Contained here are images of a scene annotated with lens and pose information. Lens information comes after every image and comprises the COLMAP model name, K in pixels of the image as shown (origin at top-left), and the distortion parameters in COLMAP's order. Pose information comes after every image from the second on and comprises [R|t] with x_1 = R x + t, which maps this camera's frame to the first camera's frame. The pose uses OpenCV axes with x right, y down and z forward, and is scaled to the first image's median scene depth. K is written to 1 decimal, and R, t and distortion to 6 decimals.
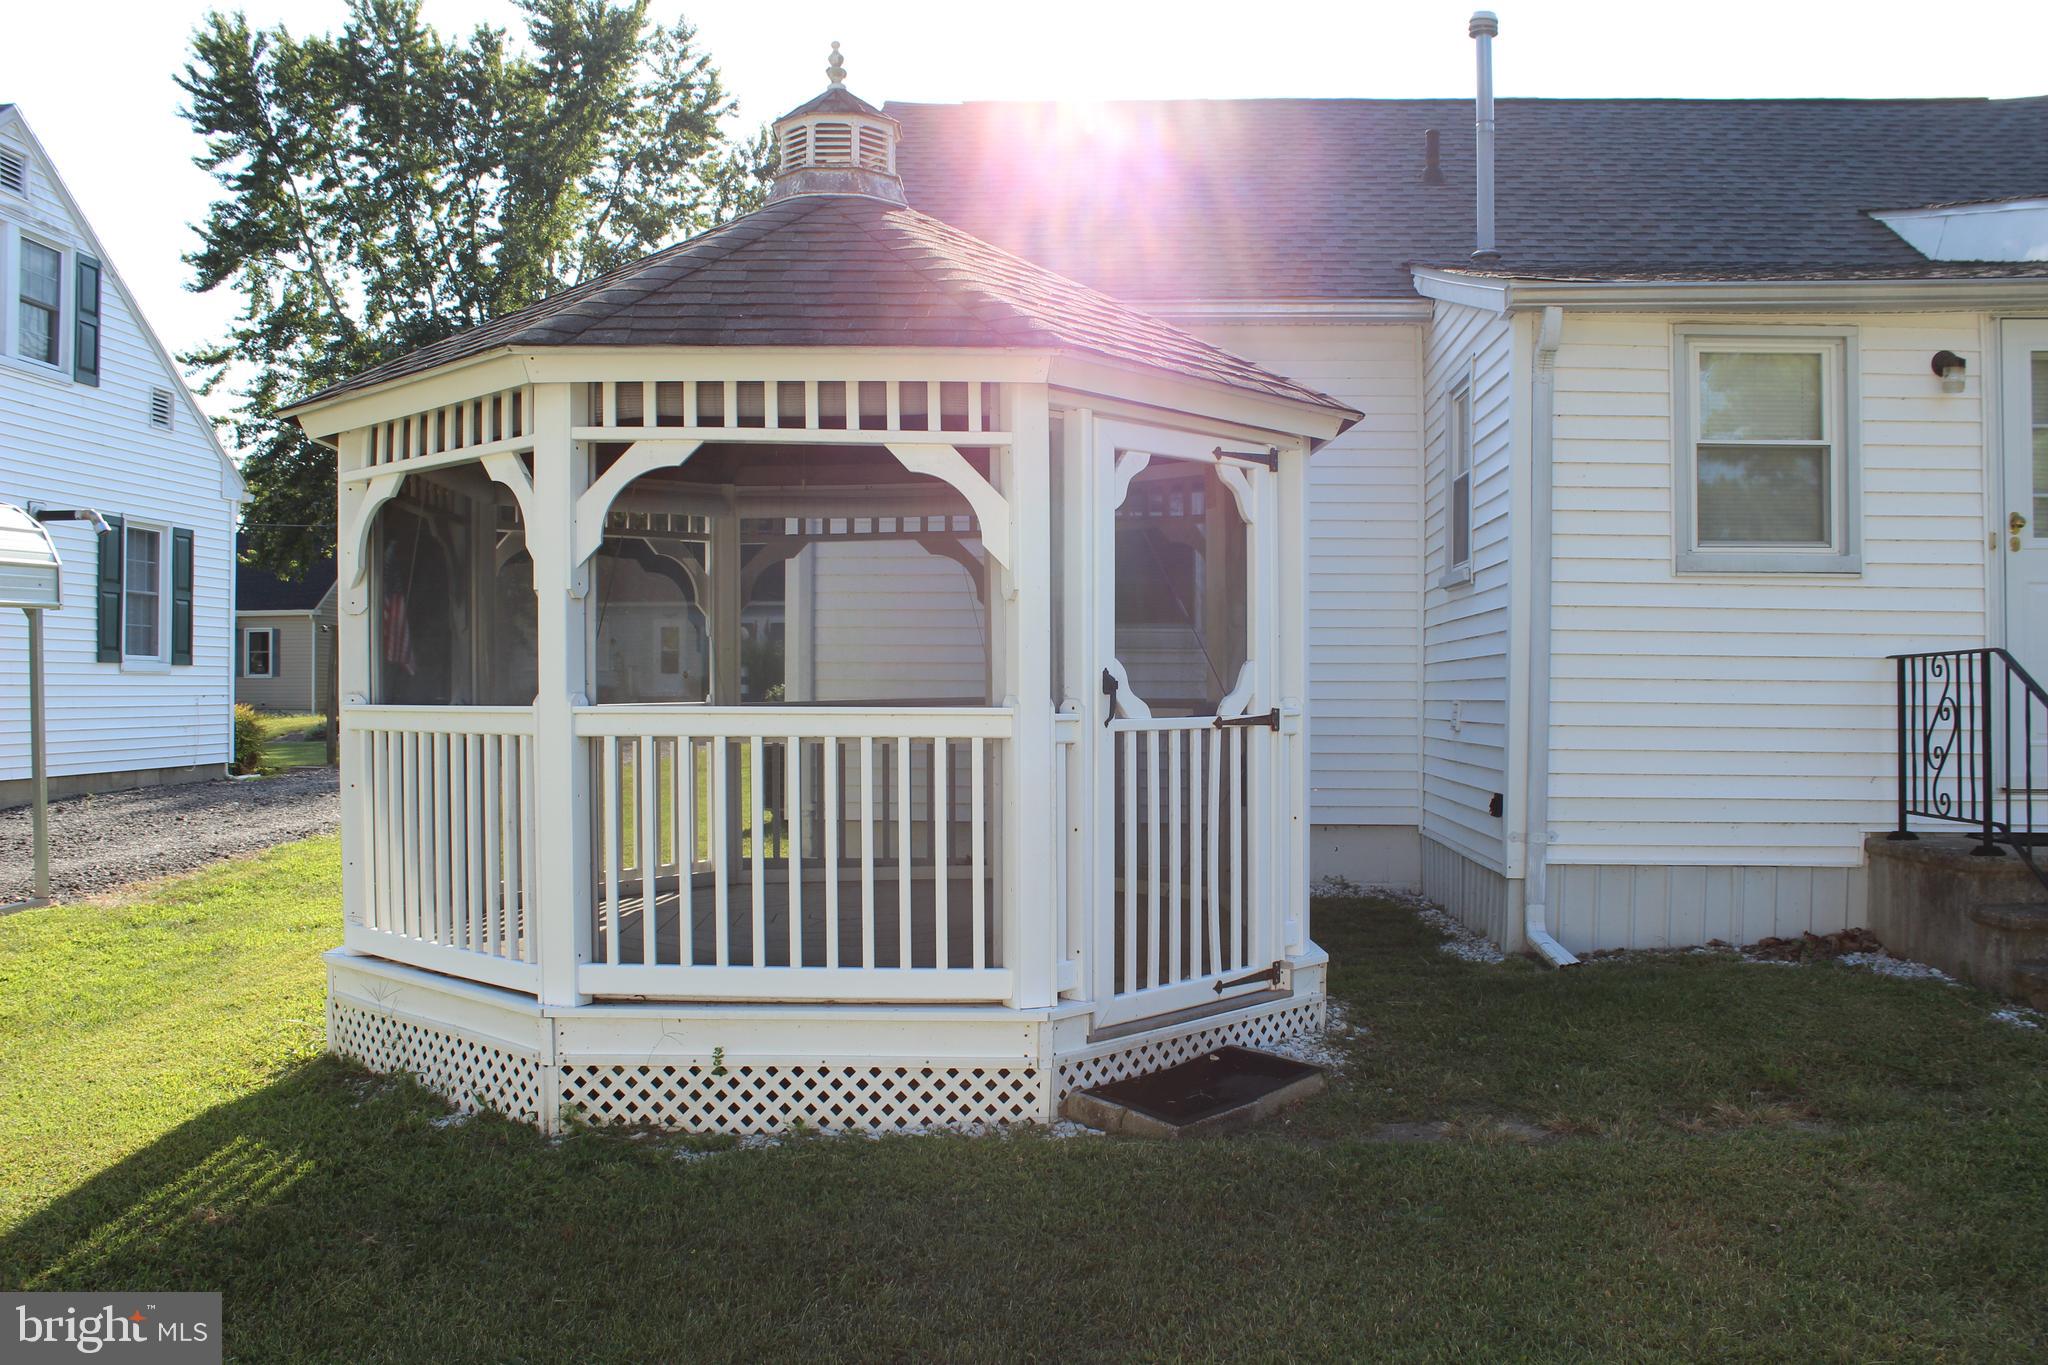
lens RADIAL K [[1741.8, 0, 1024.0], [0, 1741.8, 682.5], [0, 0, 1]] dist [-0.165370, 0.129360]
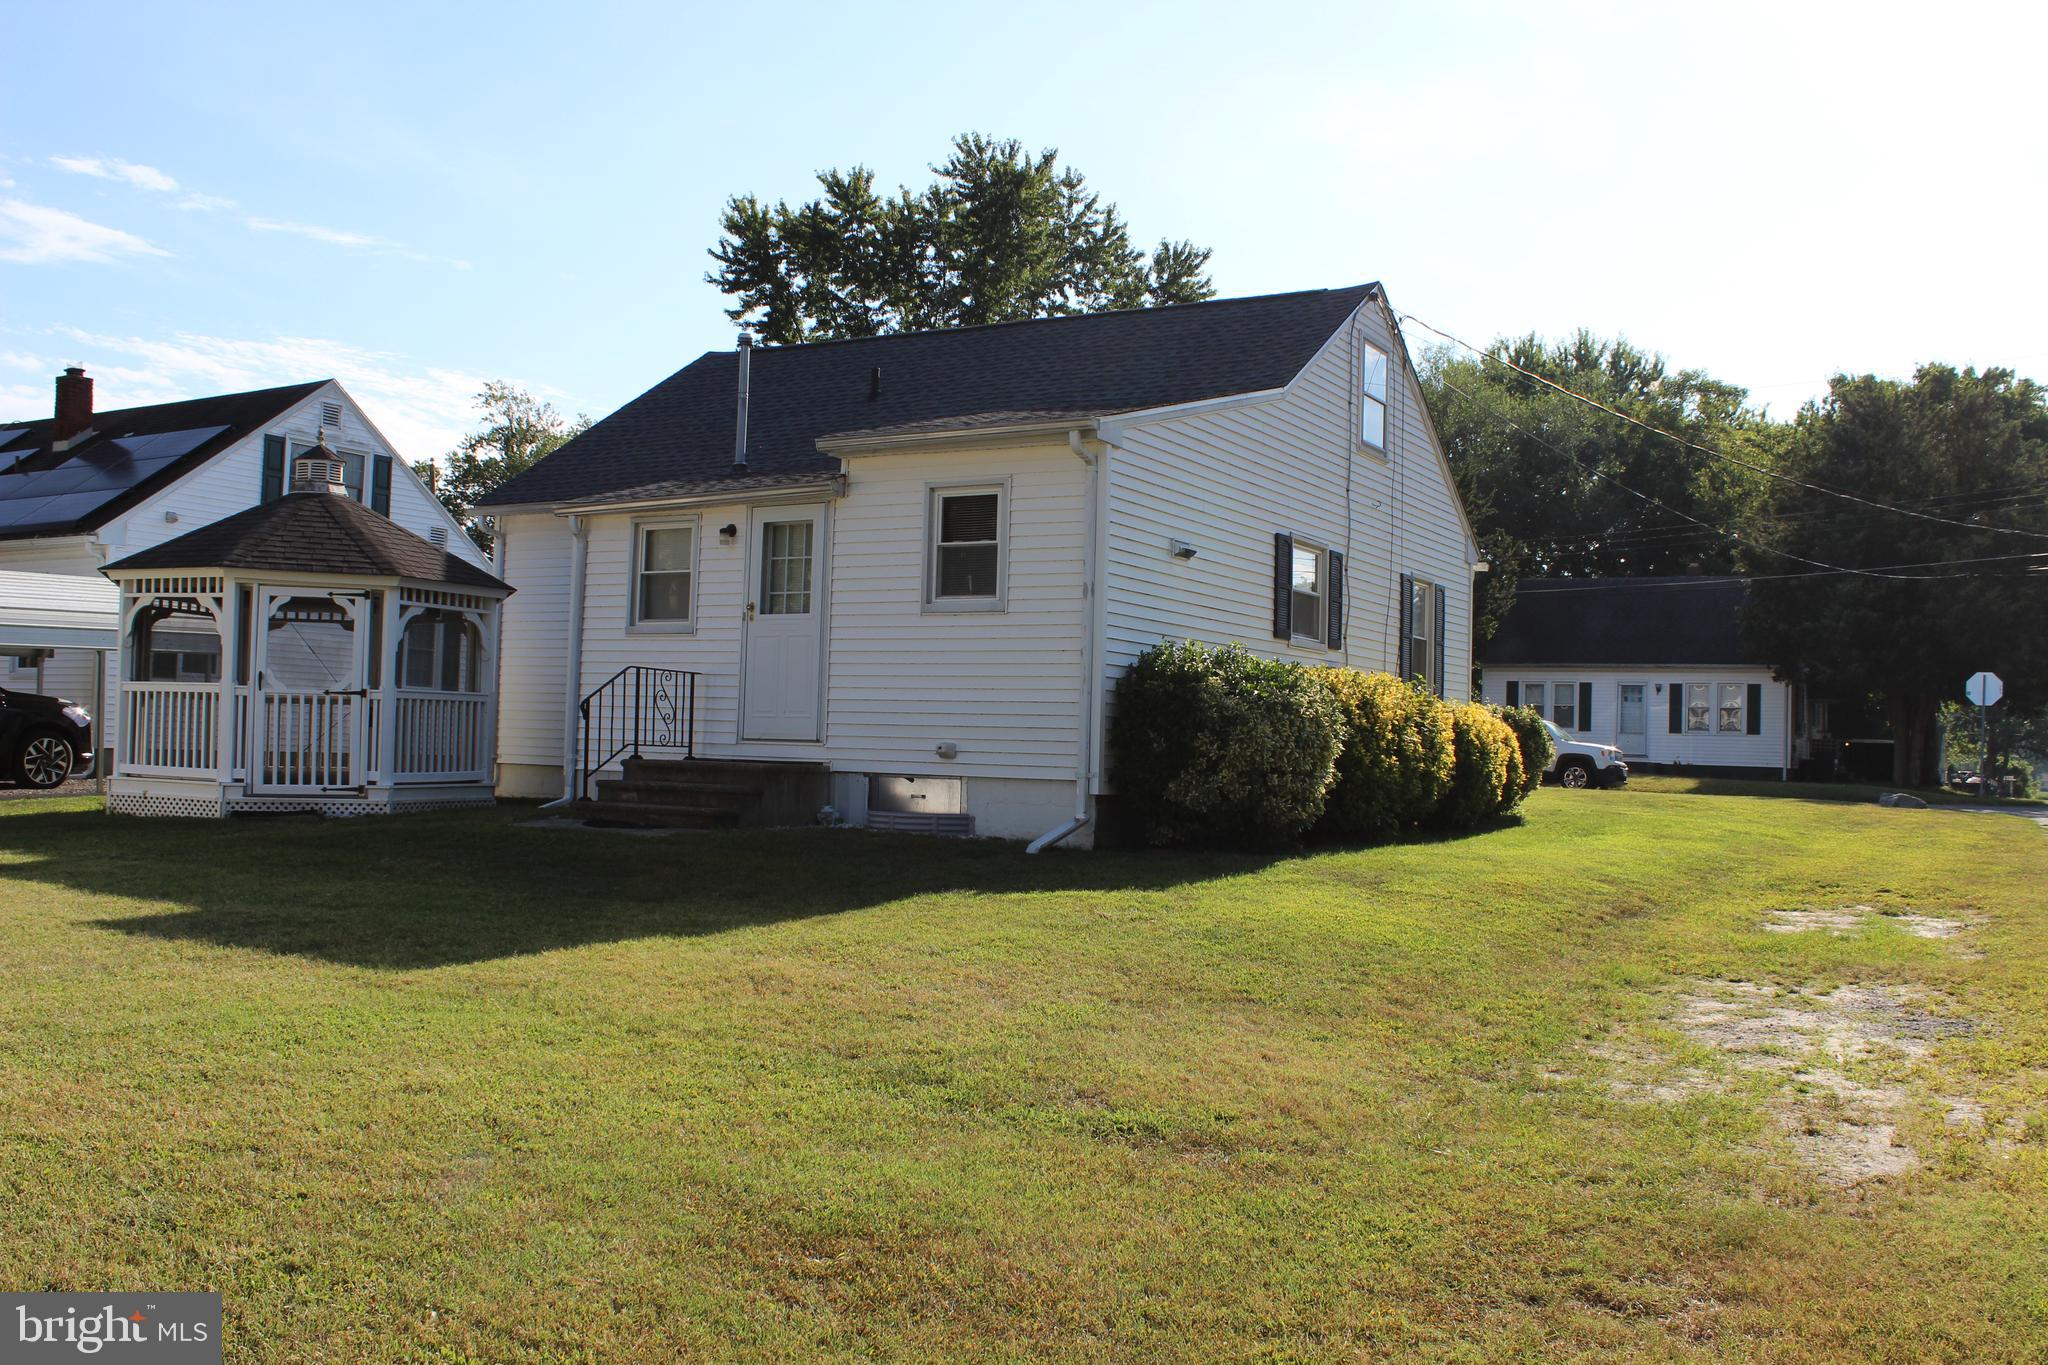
lens RADIAL K [[1852.0, 0, 1024.0], [0, 1852.0, 682.5], [0, 0, 1]] dist [-0.086638, -0.003170]
pose [[0.899213, 0.006900, -0.437457, 0.331378], [-0.023682, 0.999177, -0.032921, 0.010662], [0.436870, 0.039963, 0.898637, -0.156450]]
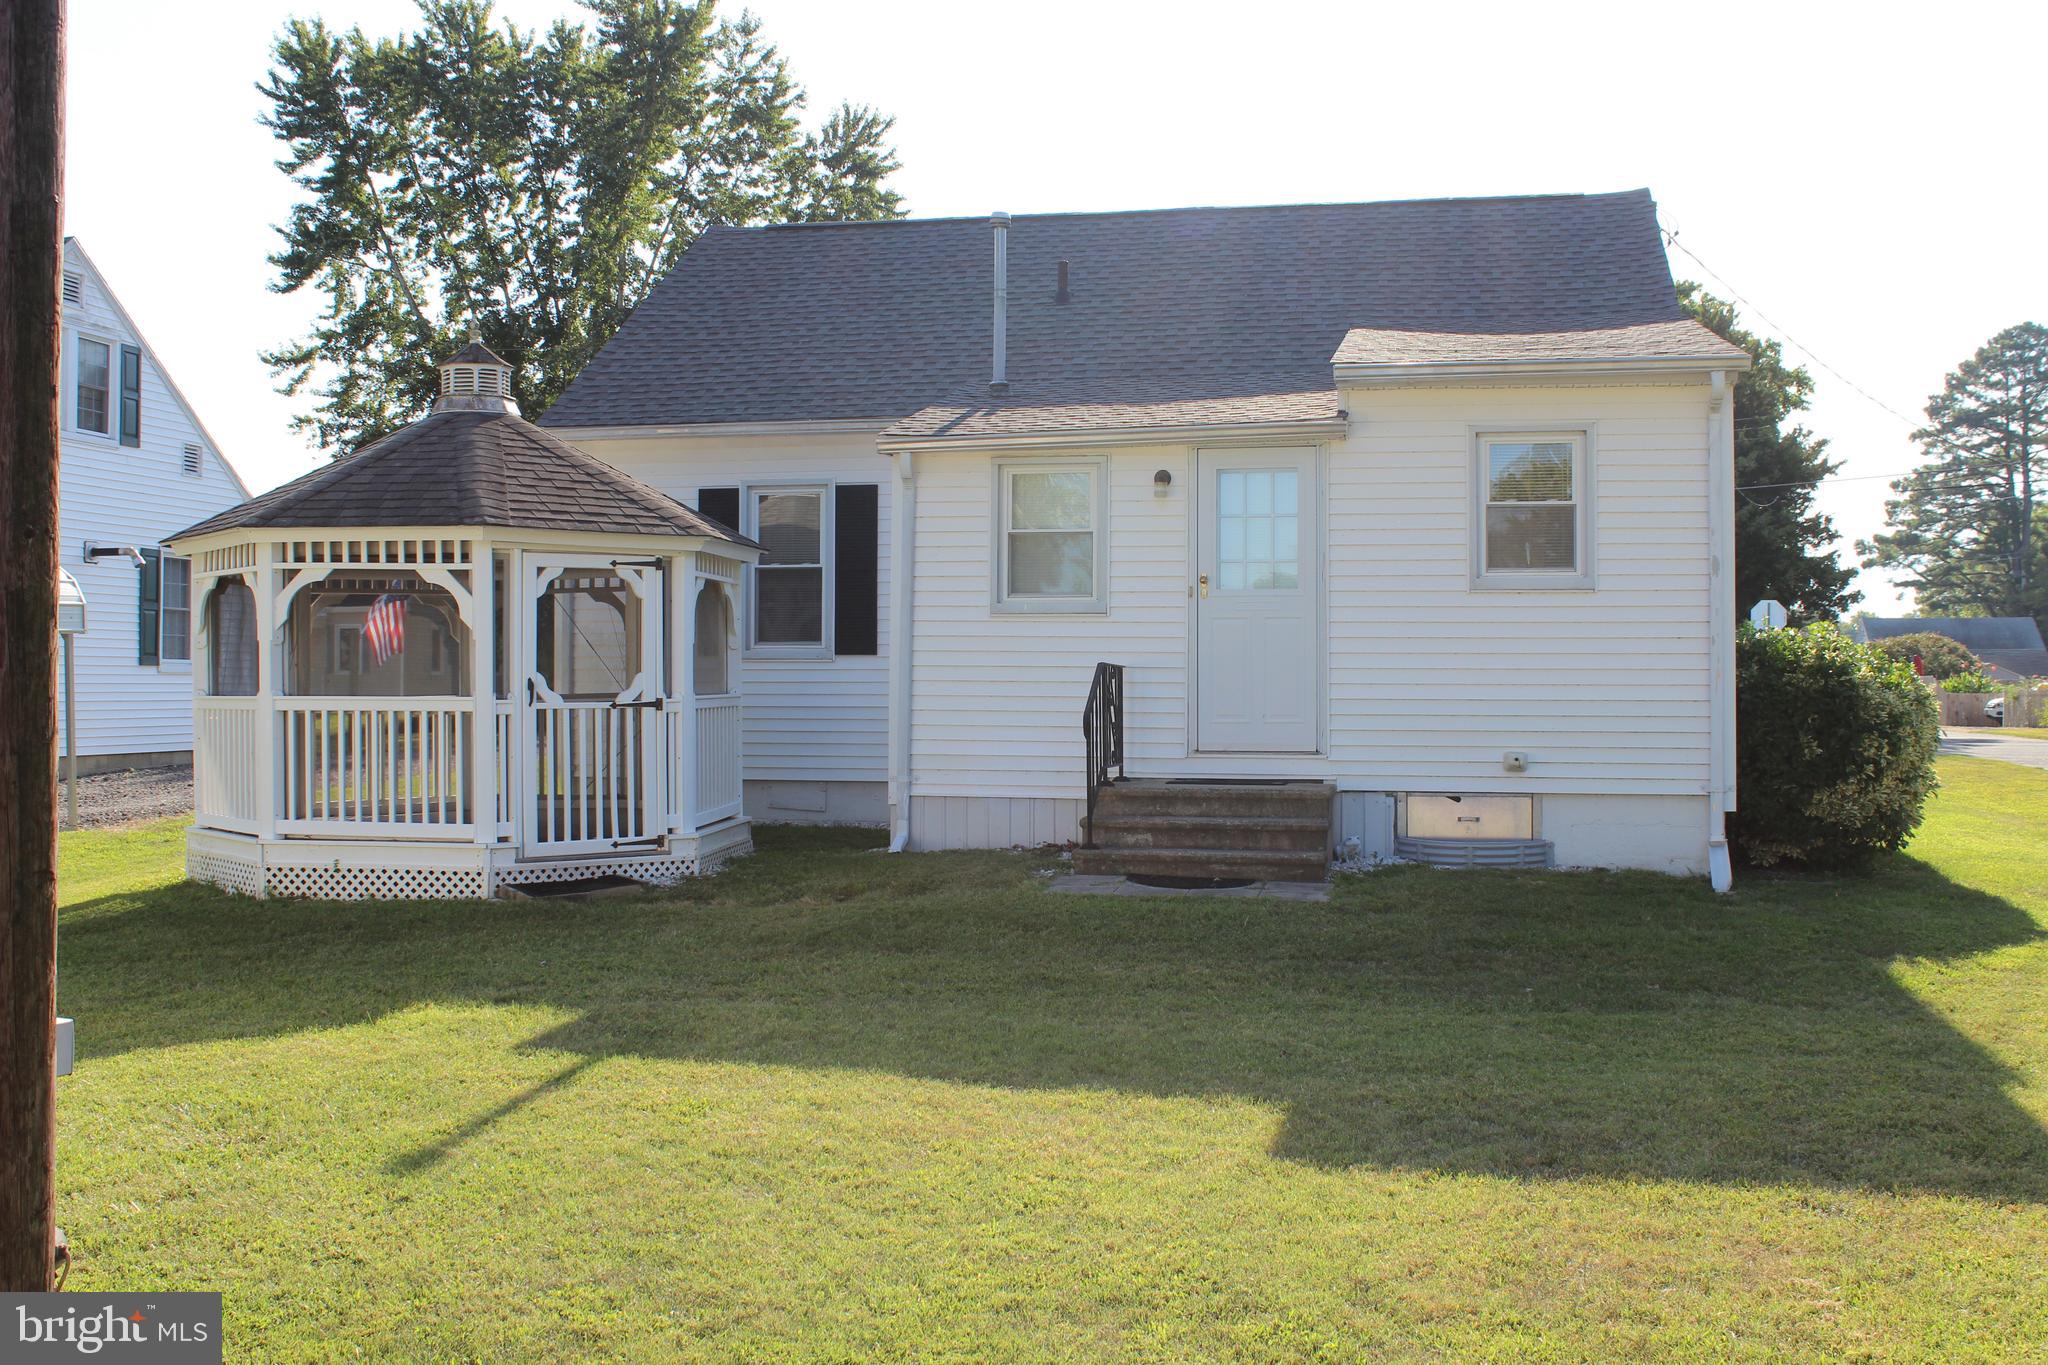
lens RADIAL K [[2069.6, 0, 1072.9], [0, 2069.6, 689.8], [0, 0, 1]] dist [-0.124912, 0.025331]
pose [[0.993866, 0.001196, -0.110584, 0.120727], [-0.000578, 0.999984, 0.005621, -0.001035], [0.110589, -0.005523, 0.993851, -0.166500]]
